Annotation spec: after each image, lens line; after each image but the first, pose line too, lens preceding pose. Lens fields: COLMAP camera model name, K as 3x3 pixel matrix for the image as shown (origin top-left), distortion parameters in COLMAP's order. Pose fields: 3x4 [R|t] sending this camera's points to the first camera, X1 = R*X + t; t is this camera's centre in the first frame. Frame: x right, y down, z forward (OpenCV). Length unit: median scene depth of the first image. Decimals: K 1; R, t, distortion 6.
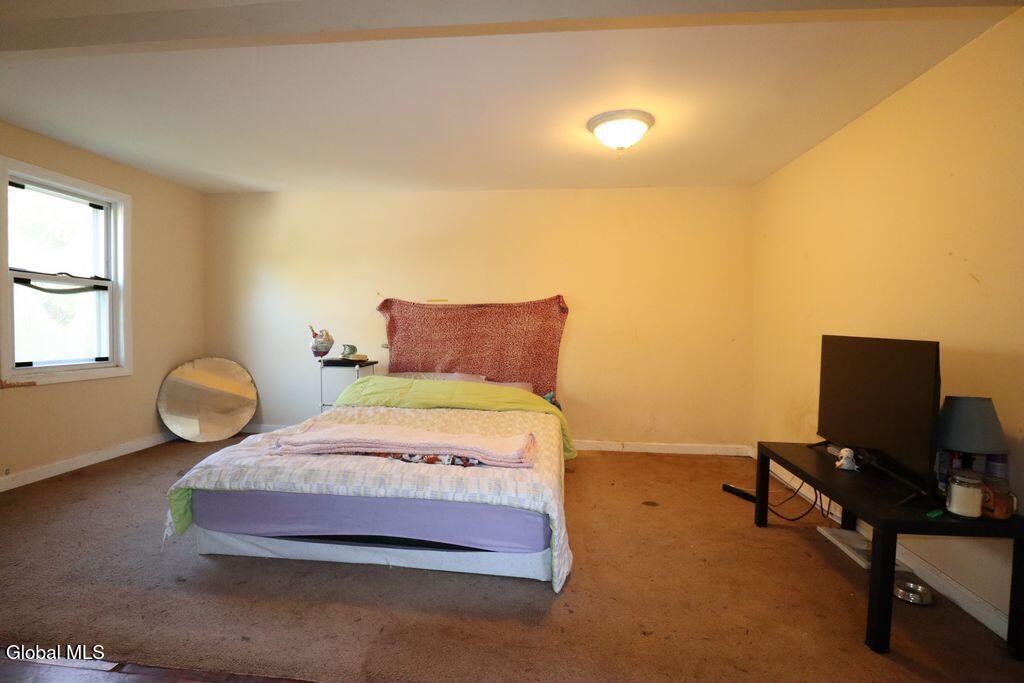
lens RADIAL K [[464.1, 0, 509.3], [0, 464.1, 340.3], [0, 0, 1]] dist [0.000857, -0.015583]
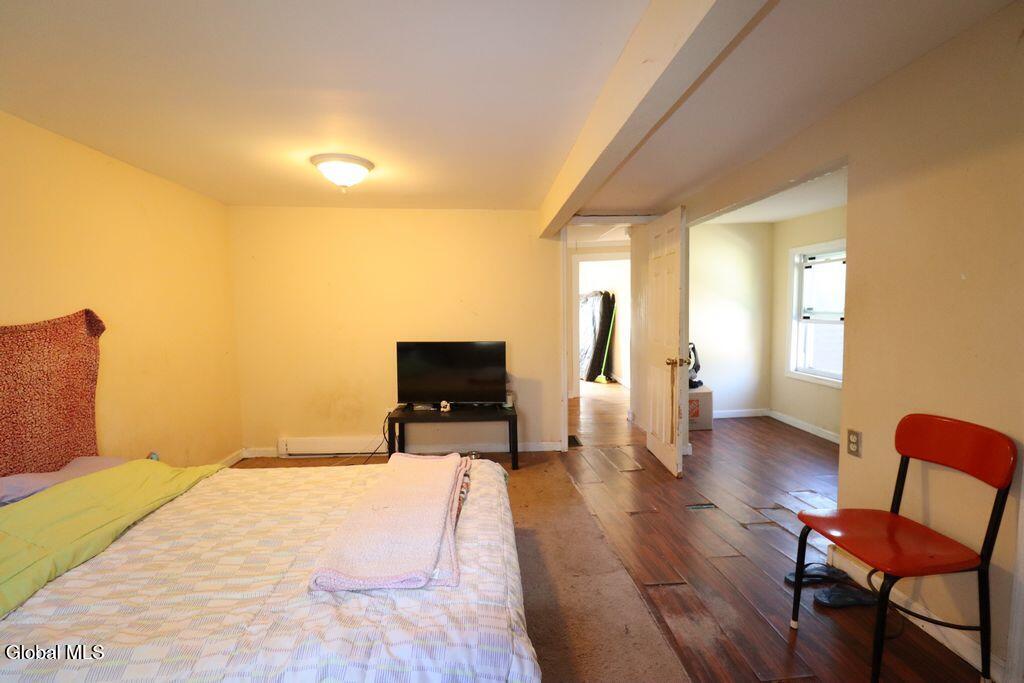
lens RADIAL K [[469.5, 0, 500.3], [0, 469.5, 345.3], [0, 0, 1]] dist [0.003500, -0.016281]
pose [[-0.148968, -0.082612, 0.985385, -0.608582], [0.045707, 0.994864, 0.090316, -0.079826], [-0.987785, 0.058493, -0.144427, 0.535941]]
